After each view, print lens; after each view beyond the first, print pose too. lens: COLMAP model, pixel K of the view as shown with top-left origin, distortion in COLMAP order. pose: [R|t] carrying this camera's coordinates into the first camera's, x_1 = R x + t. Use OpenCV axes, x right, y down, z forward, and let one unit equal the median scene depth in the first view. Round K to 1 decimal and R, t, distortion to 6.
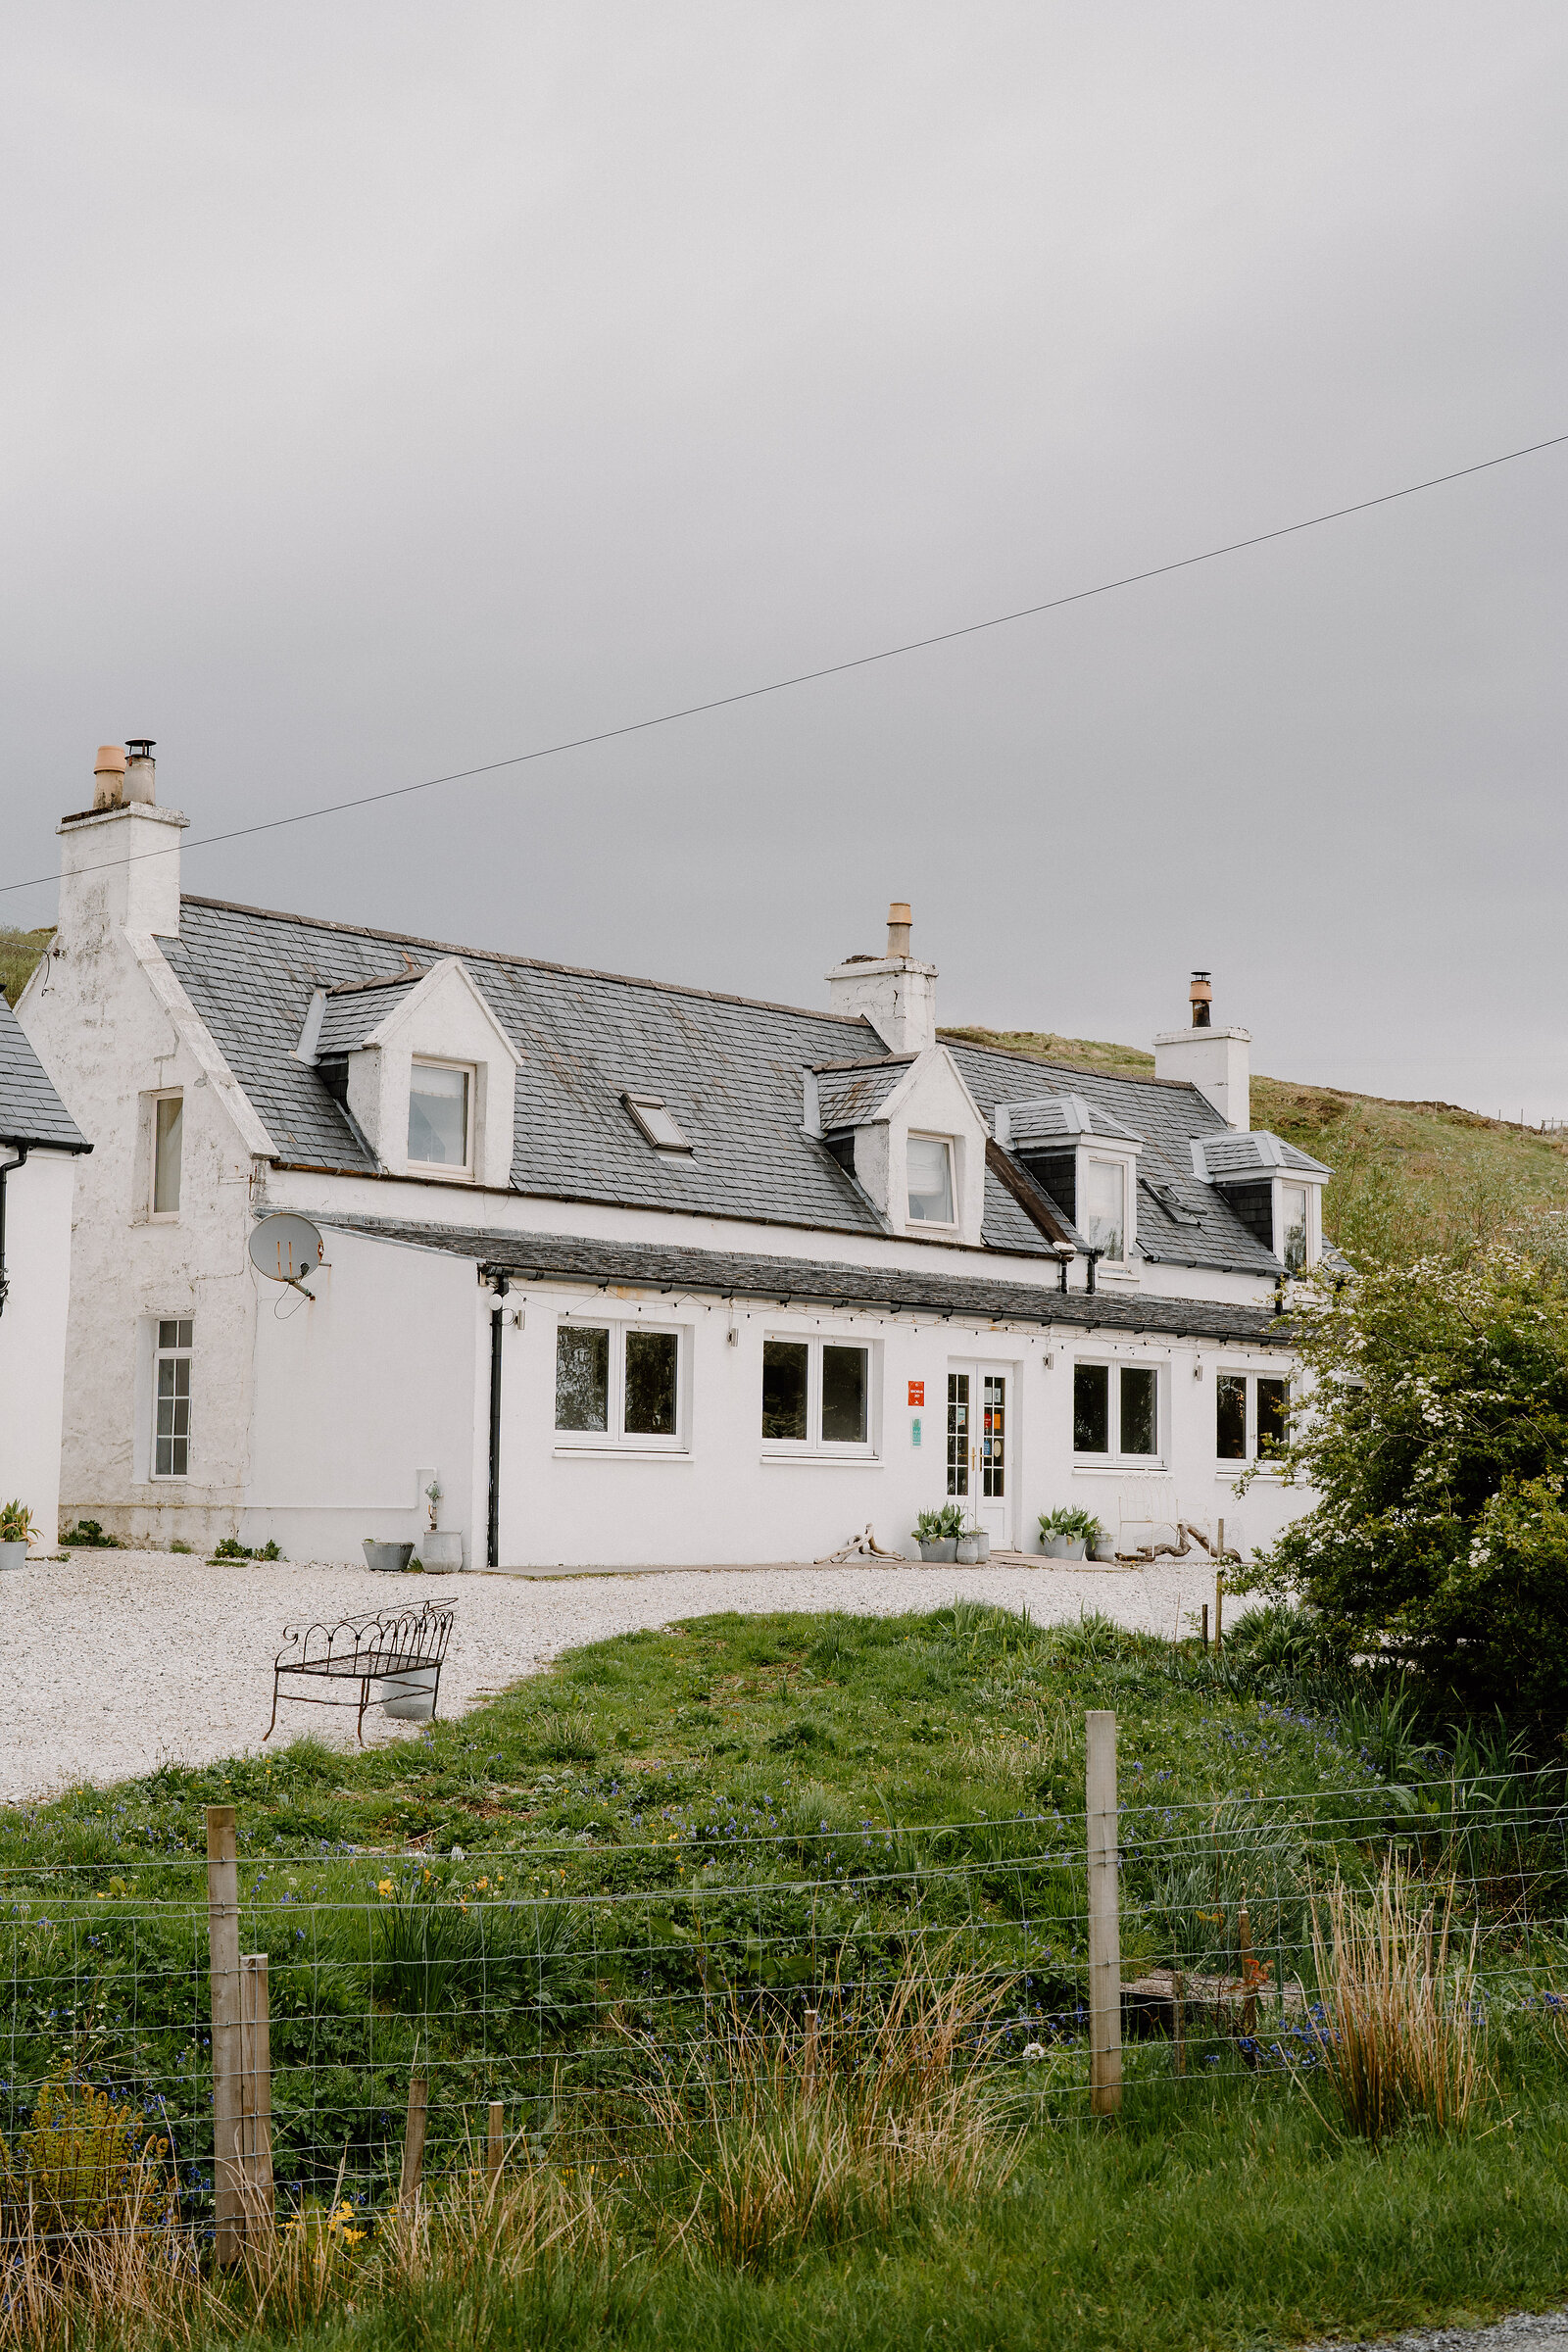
lens RADIAL K [[3078.9, 0, 779.8], [0, 3078.9, 1124.6], [0, 0, 1]] dist [0.007302, 0.017347]
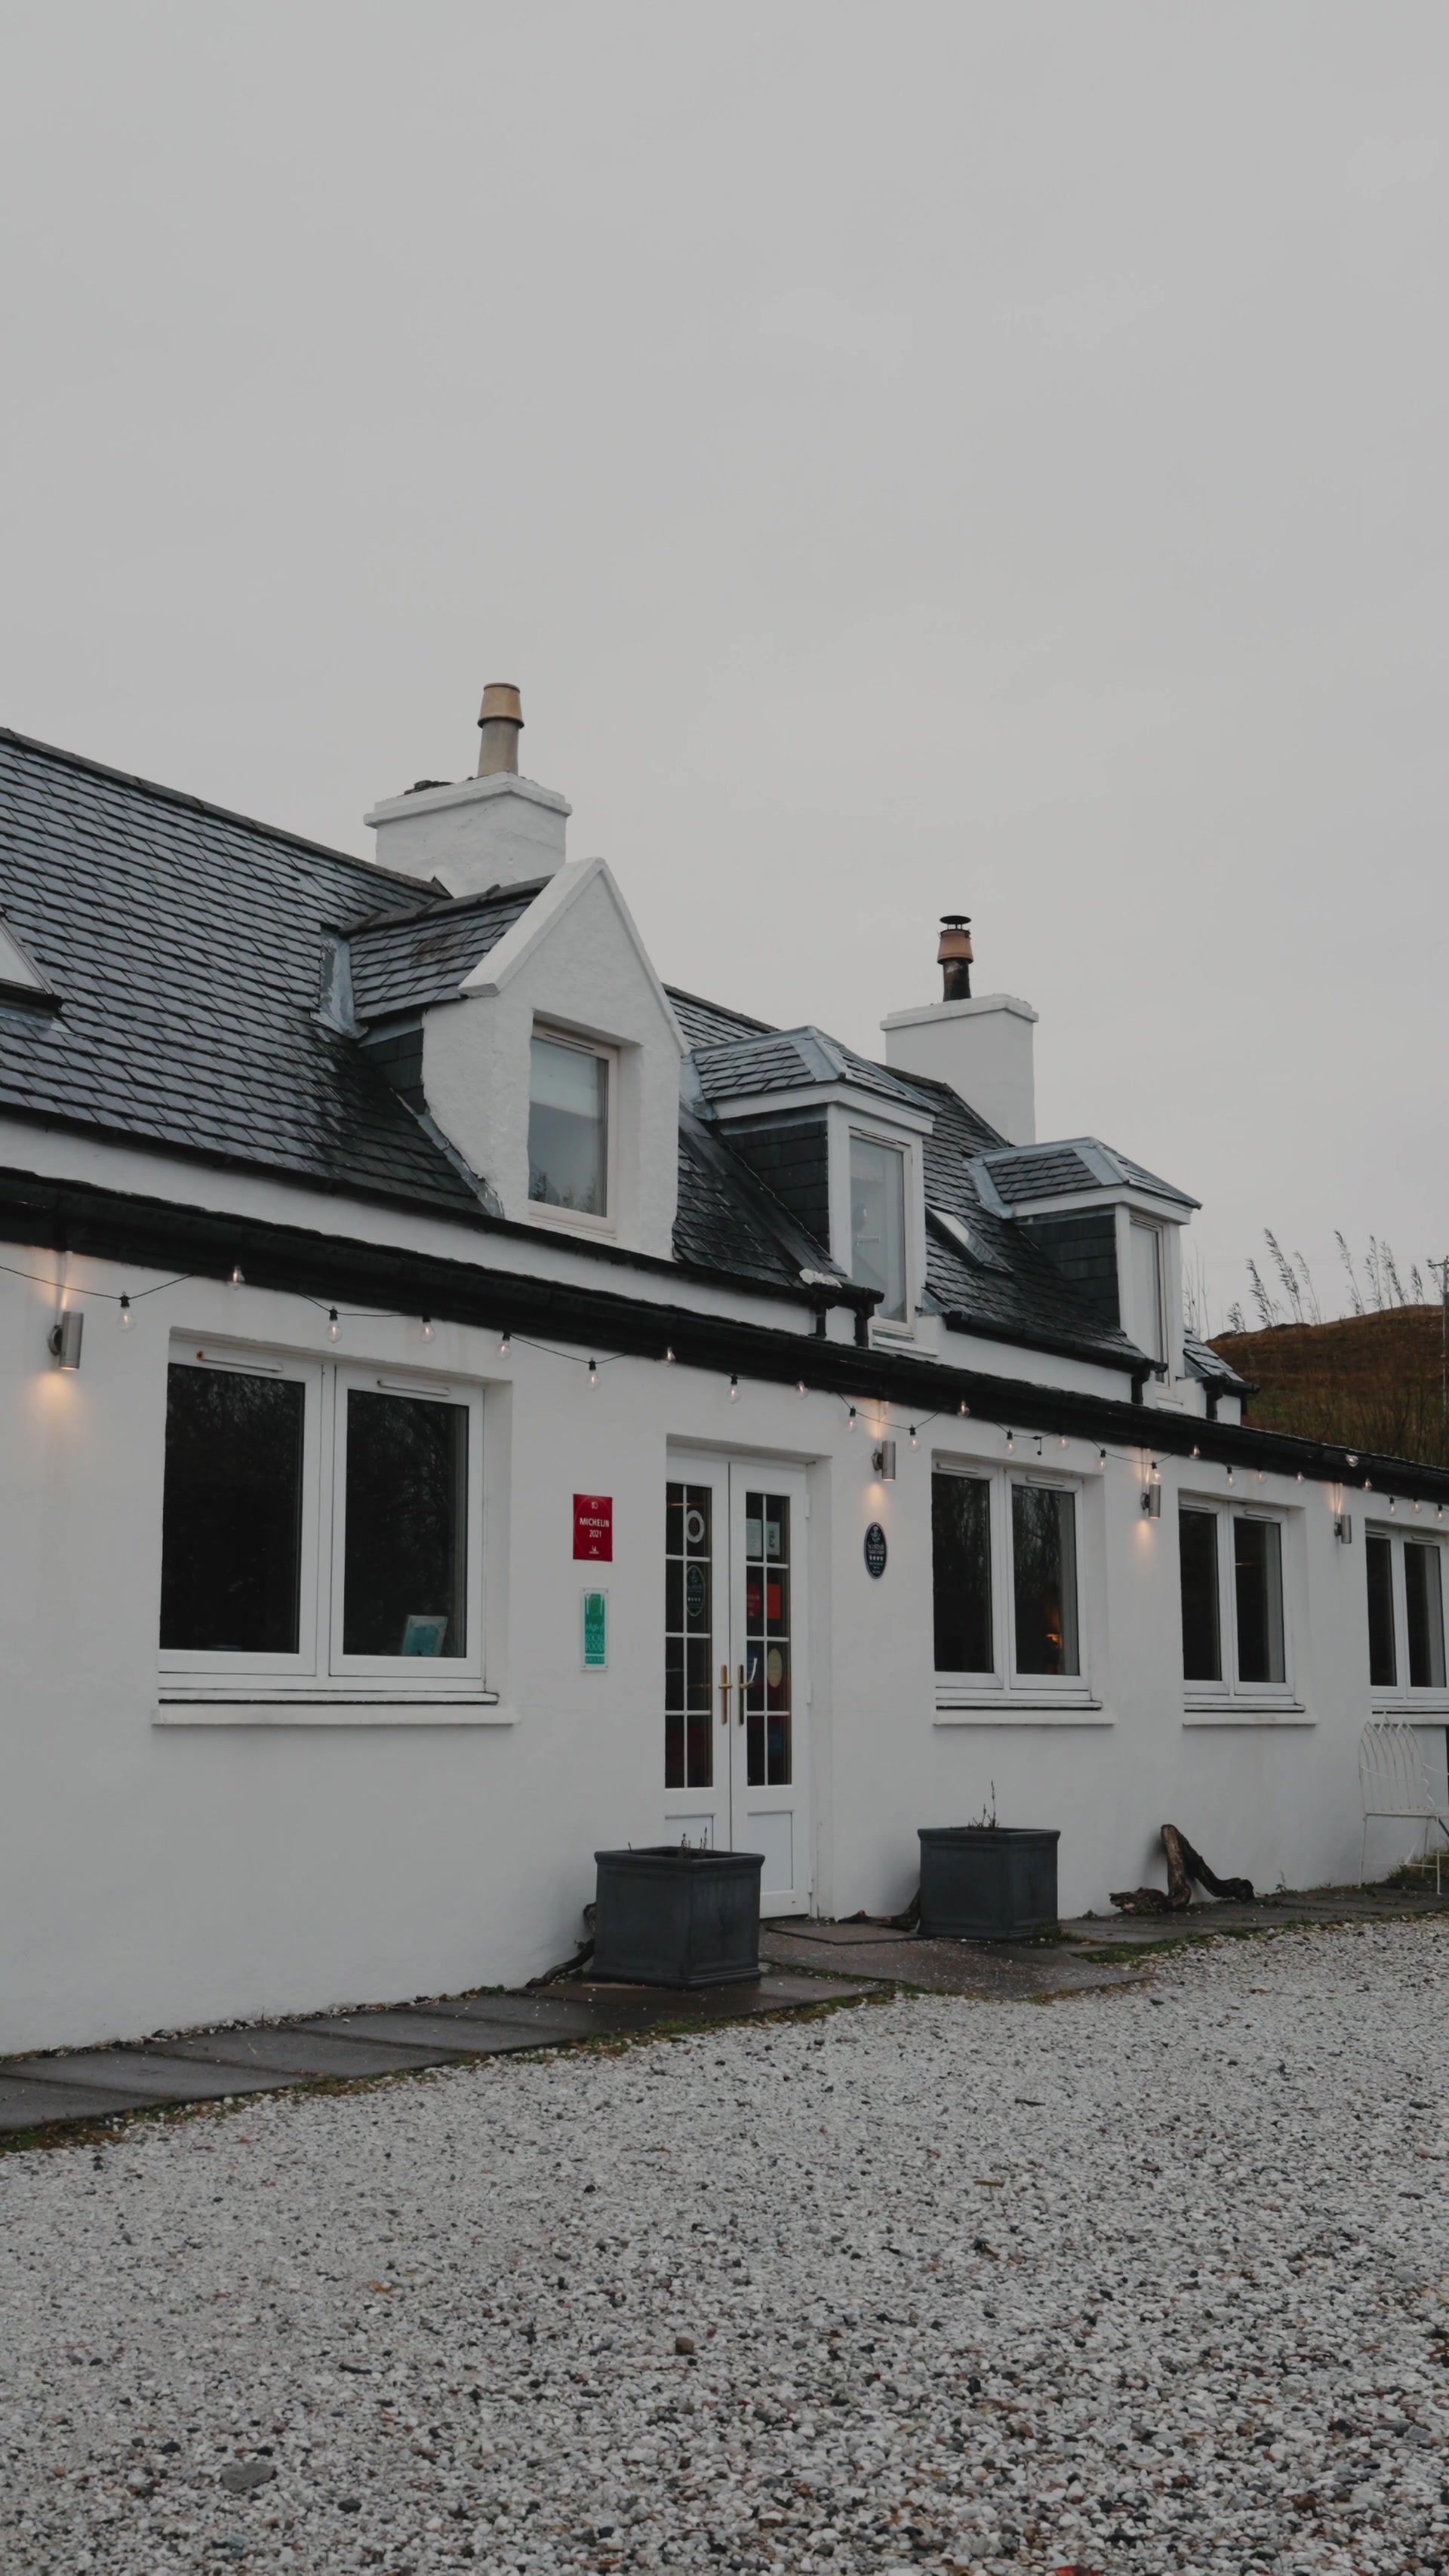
lens RADIAL K [[2619.7, 0, 705.5], [0, 2619.7, 1288.5], [0, 0, 1]] dist [-0.017002, -0.028969]
pose [[0.990157, 0.005775, 0.139840, 0.010825], [-0.000855, 0.999379, -0.035218, 0.060401], [-0.139957, 0.034752, 0.989548, 0.589816]]
